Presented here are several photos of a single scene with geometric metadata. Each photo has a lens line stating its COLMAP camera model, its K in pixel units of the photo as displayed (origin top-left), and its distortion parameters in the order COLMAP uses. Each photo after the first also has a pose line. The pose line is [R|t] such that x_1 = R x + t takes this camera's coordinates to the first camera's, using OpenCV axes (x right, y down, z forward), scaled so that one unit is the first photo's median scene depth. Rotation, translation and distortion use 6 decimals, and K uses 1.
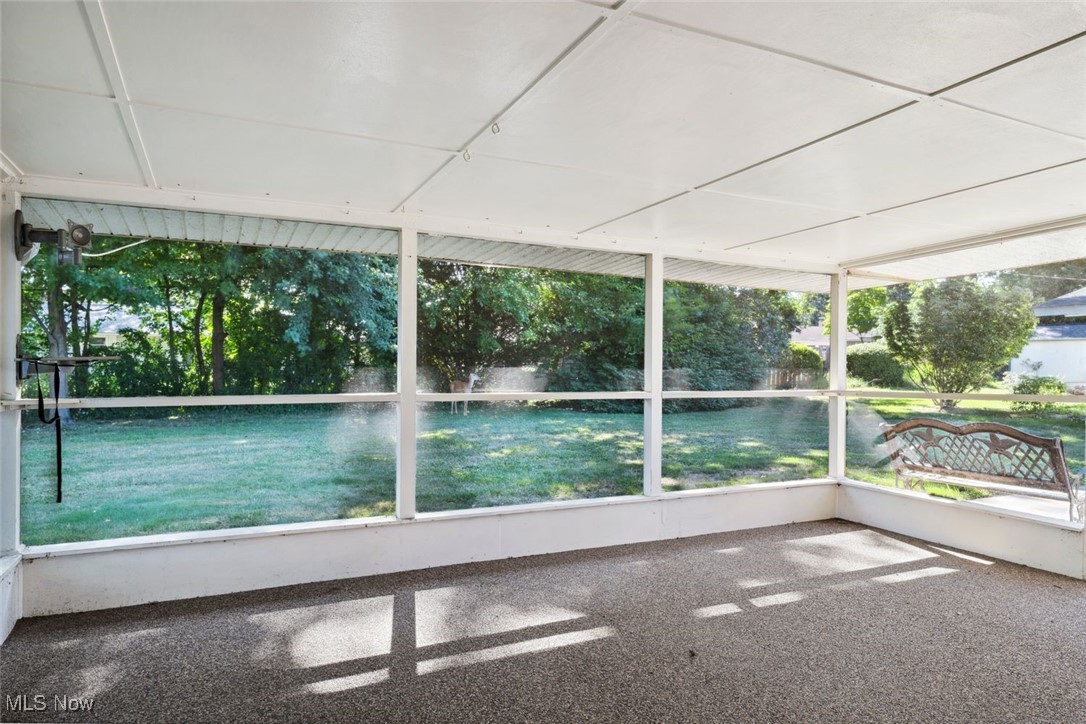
lens RADIAL K [[687.7, 0, 541.6], [0, 687.7, 371.5], [0, 0, 1]] dist [0.006083, 0.001625]
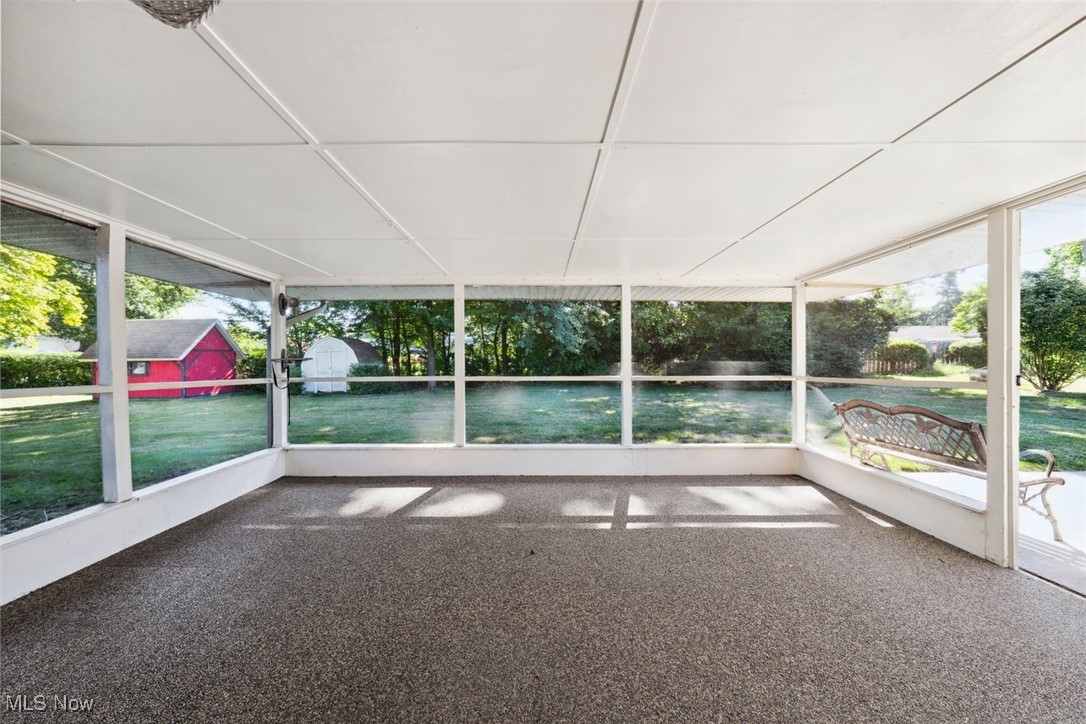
lens RADIAL K [[392.1, 0, 538.8], [0, 392.1, 361.7], [0, 0, 1]] dist [-0.000139, -0.000099]
pose [[0.900262, -0.009708, -0.435240, 0.275136], [0.007481, 0.999949, -0.006830, 0.001718], [0.435284, 0.002893, 0.900289, 0.110176]]
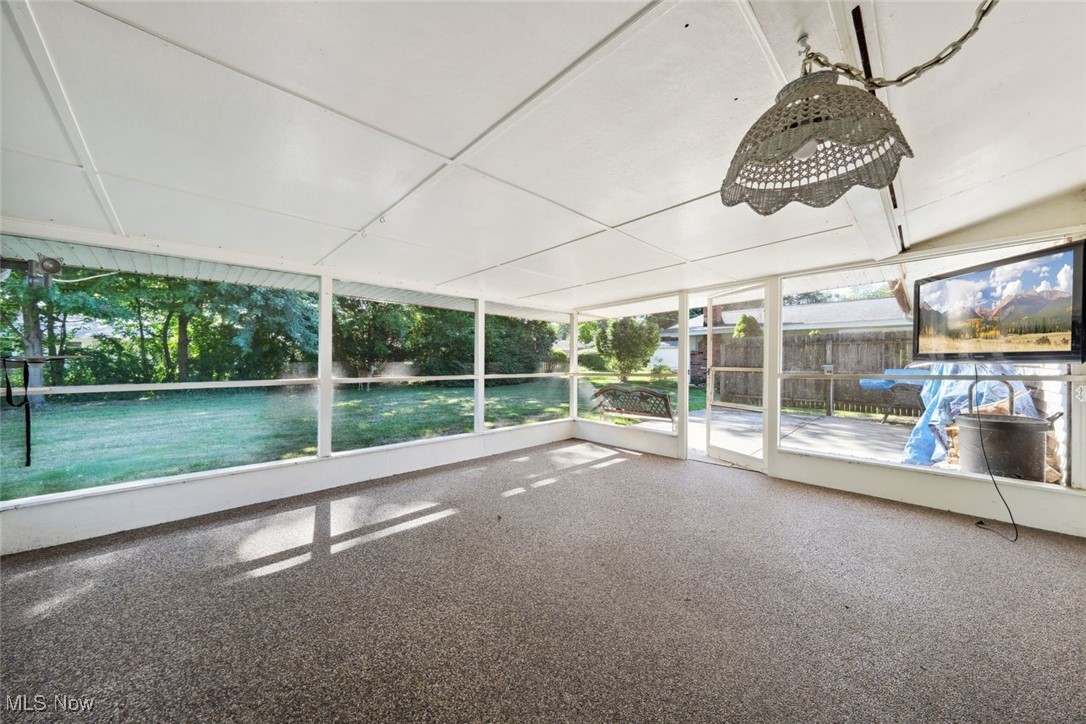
lens RADIAL K [[378.3, 0, 543.0], [0, 378.3, 362.0], [0, 0, 1]] dist [-0.001694, -0.000195]
pose [[0.949037, -0.005235, 0.315121, 0.005923], [0.006841, 0.999969, -0.003991, -0.000061], [-0.315090, 0.005943, 0.949043, 0.001331]]
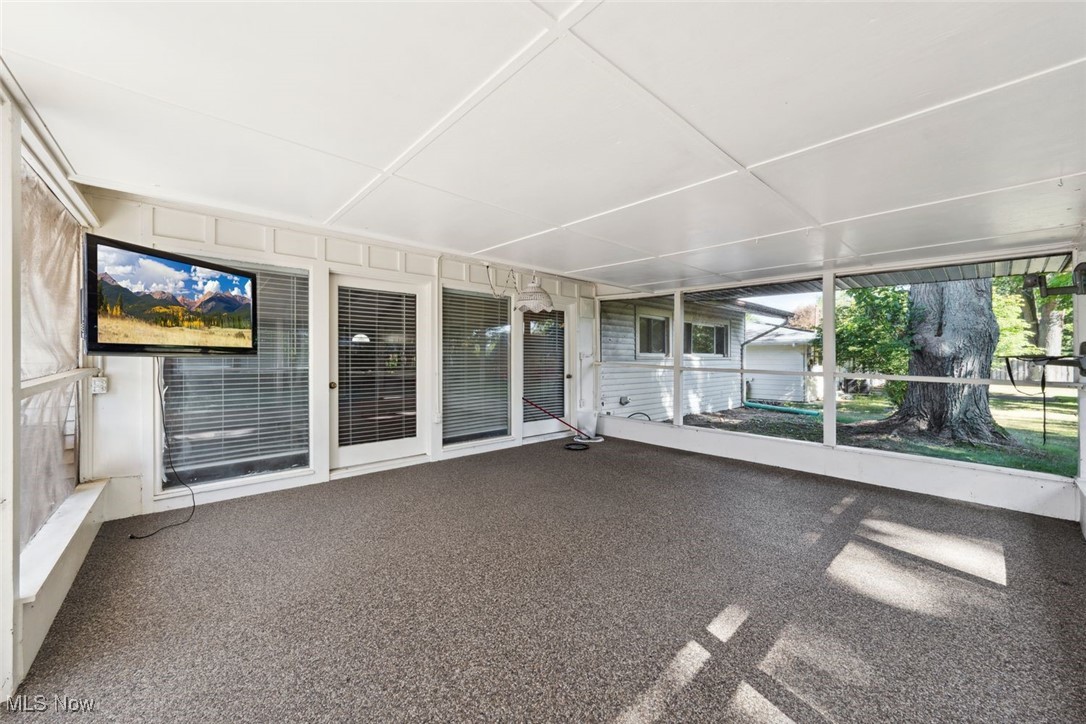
lens RADIAL K [[392.1, 0, 538.8], [0, 392.1, 361.7], [0, 0, 1]] dist [-0.000139, -0.000099]
pose [[-0.962357, -0.009736, -0.271612, 0.343838], [-0.017834, 0.999467, 0.027360, -0.005716], [0.271201, 0.031174, -0.962018, 0.769589]]
